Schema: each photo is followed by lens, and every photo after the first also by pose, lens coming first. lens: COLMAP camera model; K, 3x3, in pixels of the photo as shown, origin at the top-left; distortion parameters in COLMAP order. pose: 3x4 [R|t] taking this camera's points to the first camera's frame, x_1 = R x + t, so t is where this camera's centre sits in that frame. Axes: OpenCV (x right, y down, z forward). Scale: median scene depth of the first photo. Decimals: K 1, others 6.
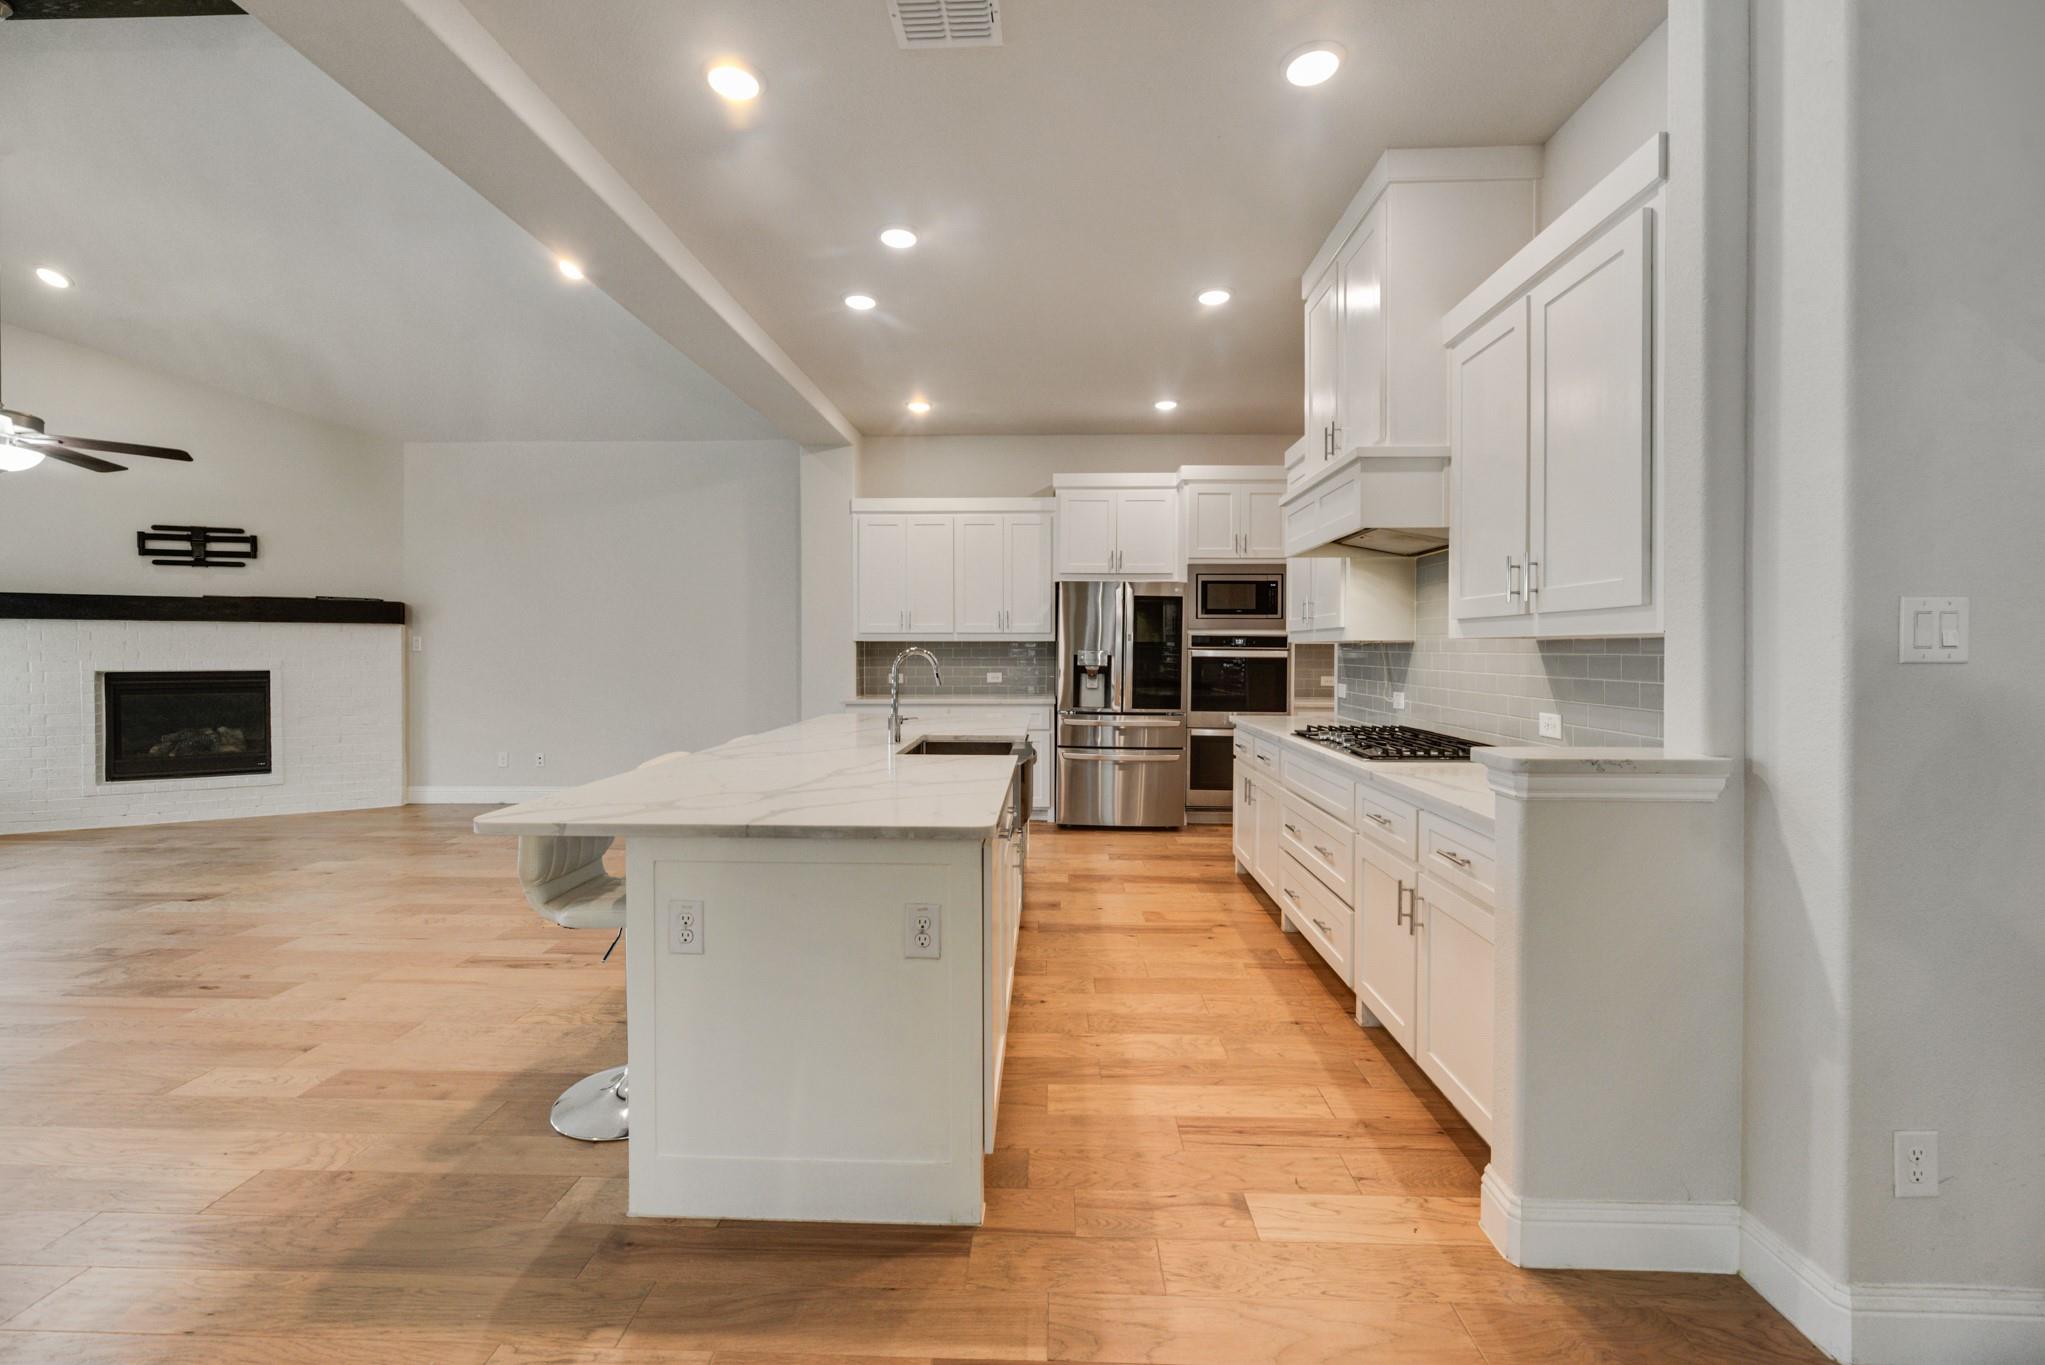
lens RADIAL K [[836.7, 0, 1028.8], [0, 836.7, 660.8], [0, 0, 1]] dist [-0.002306, -0.000456]
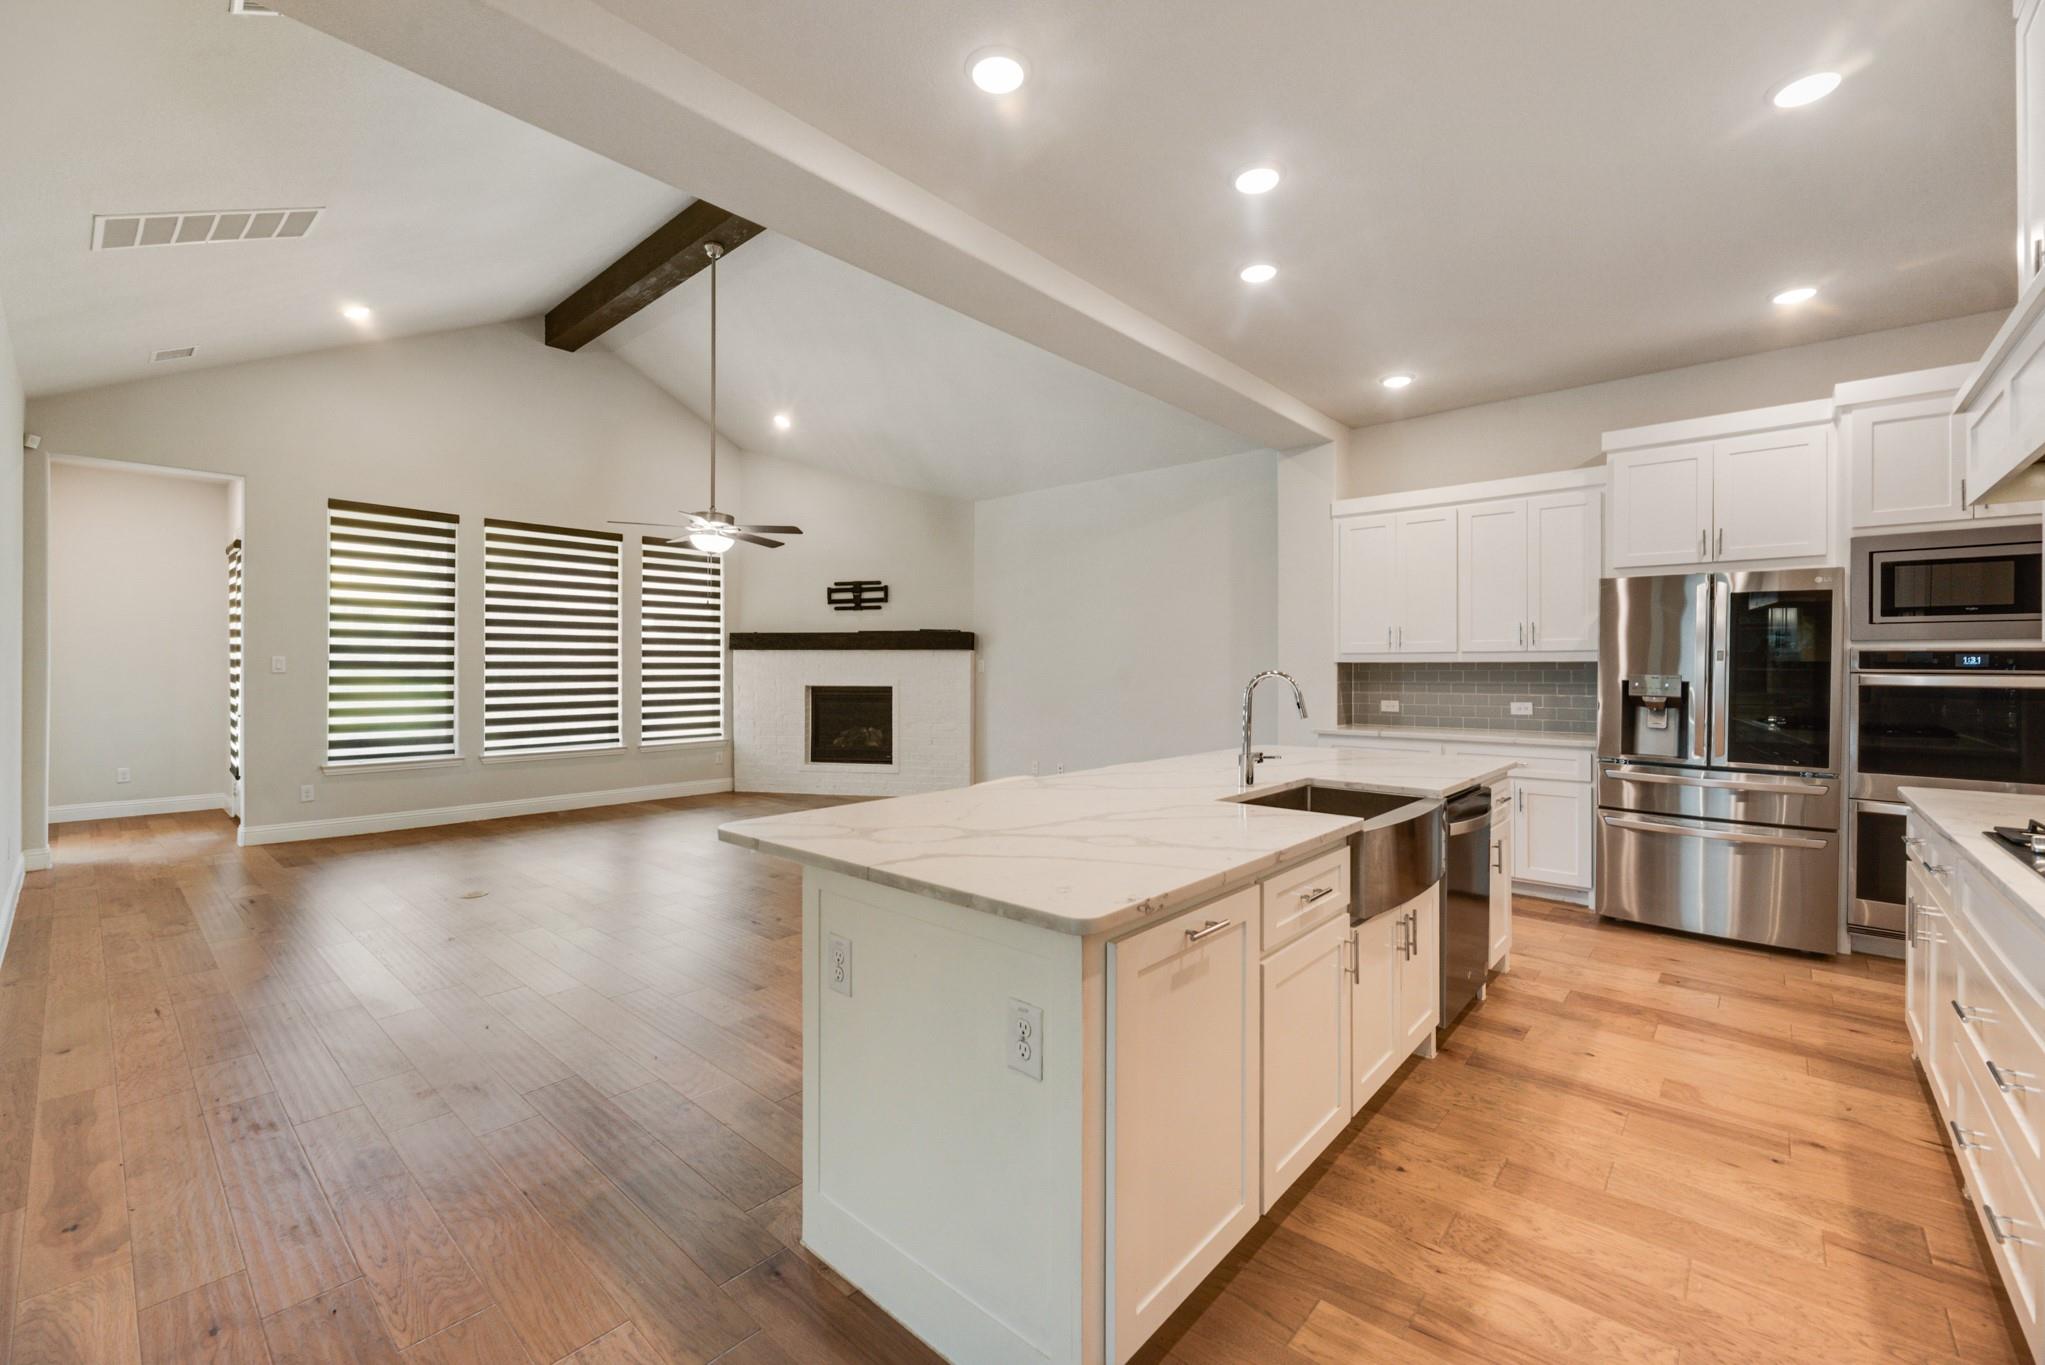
lens RADIAL K [[836.7, 0, 1033.1], [0, 836.7, 667.2], [0, 0, 1]] dist [-0.002306, -0.000456]
pose [[0.770530, -0.000432, -0.637403, 0.117044], [-0.011004, 0.999842, -0.013979, -0.002919], [0.637309, 0.017785, 0.770403, 0.126085]]
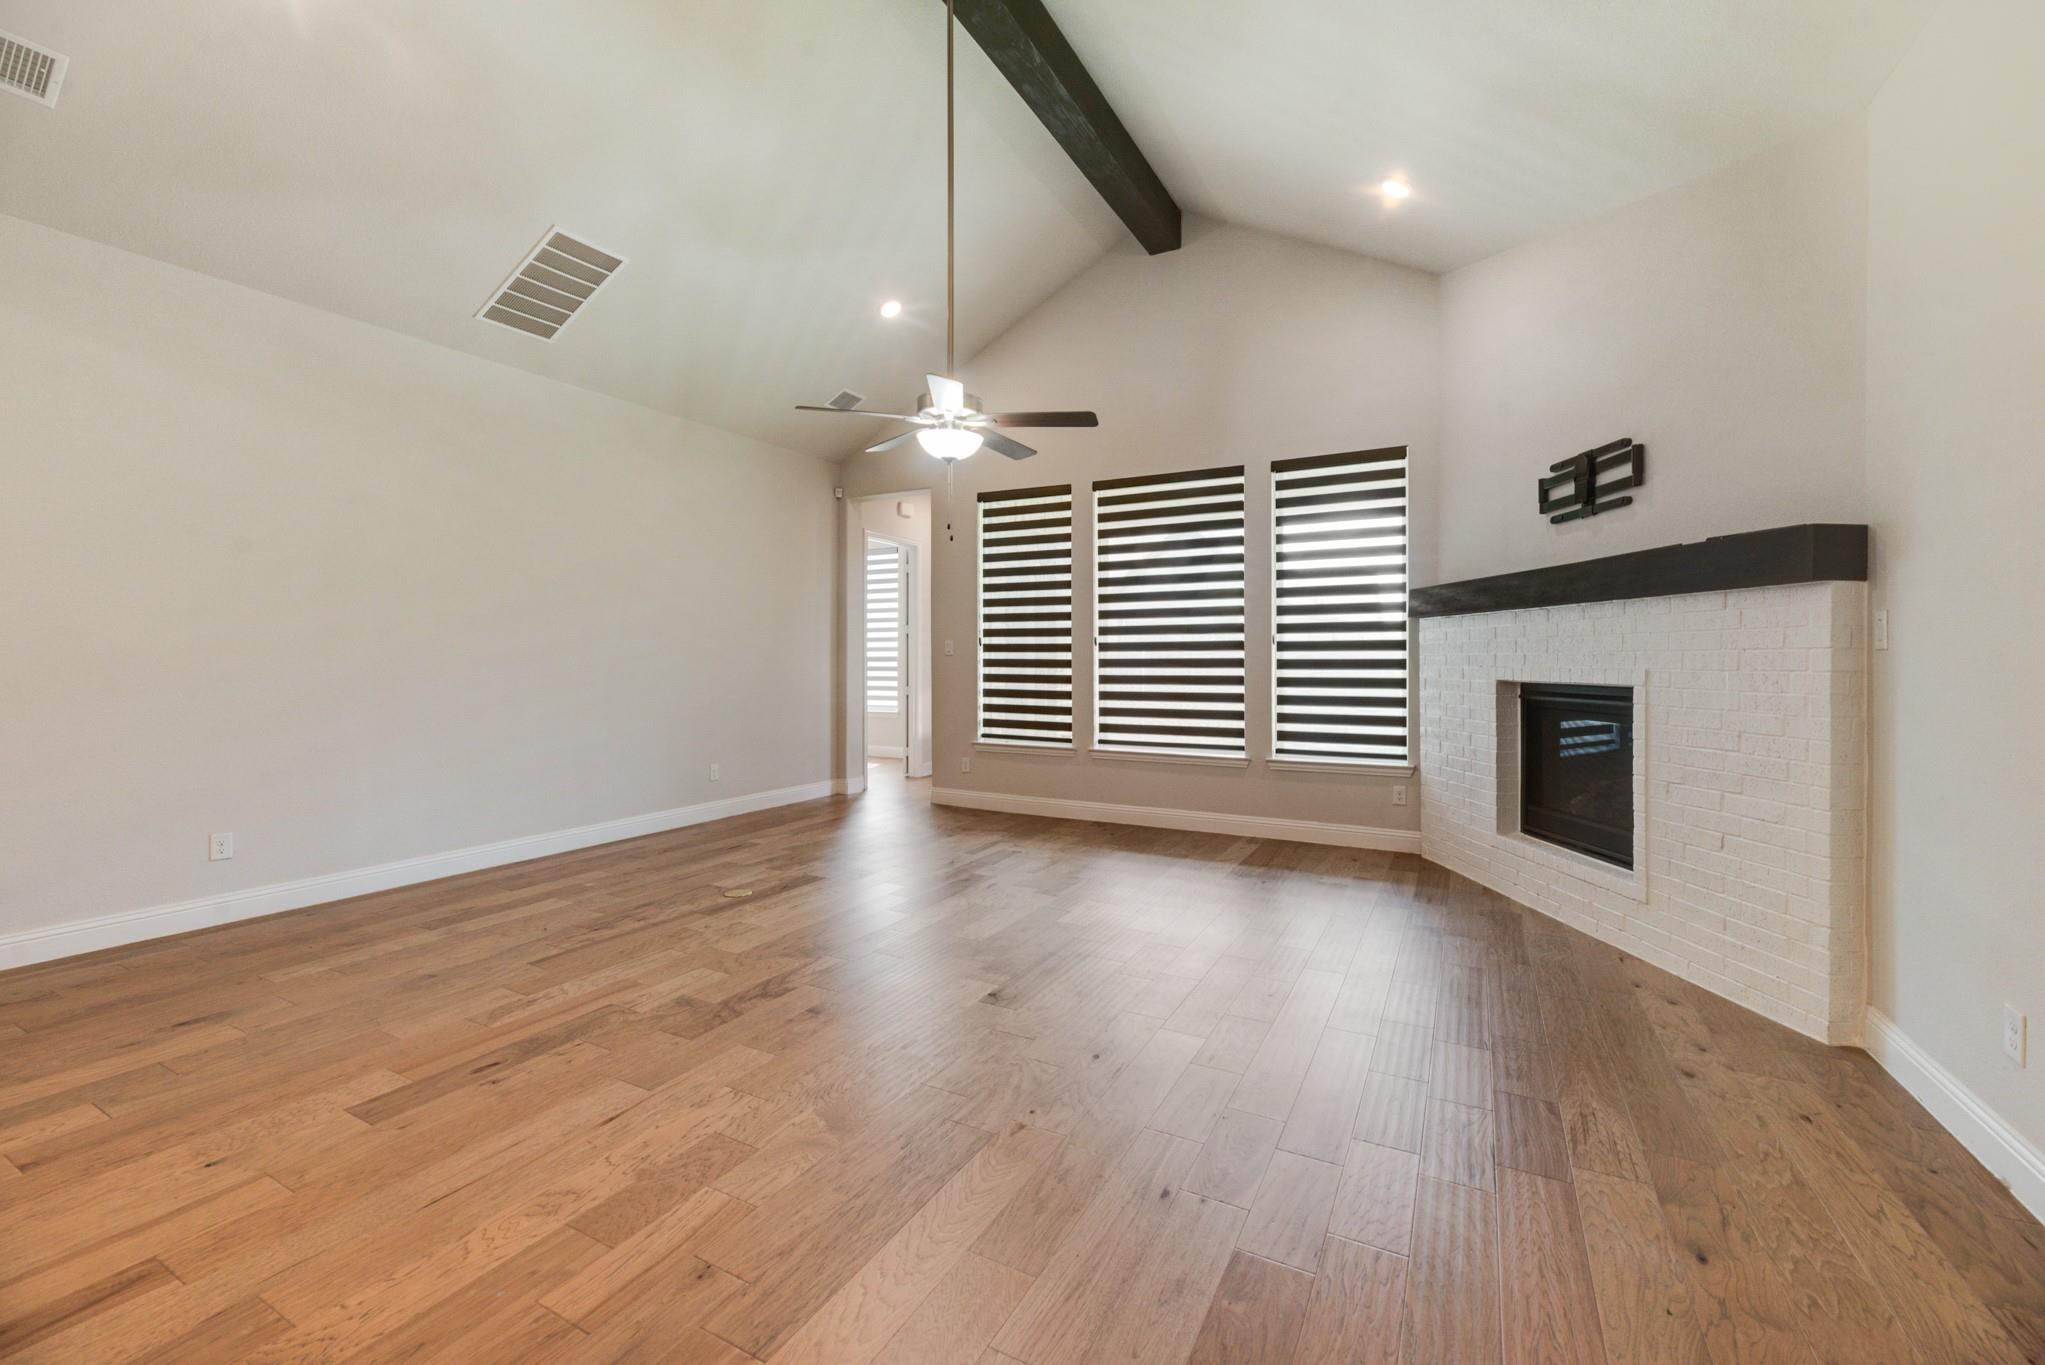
lens RADIAL K [[836.7, 0, 1038.1], [0, 836.7, 649.5], [0, 0, 1]] dist [-0.002306, -0.000456]
pose [[-0.444536, -0.011892, -0.895682, -0.265661], [-0.015803, 0.999860, -0.005432, -0.003474], [0.895622, 0.011740, -0.444662, 0.954409]]
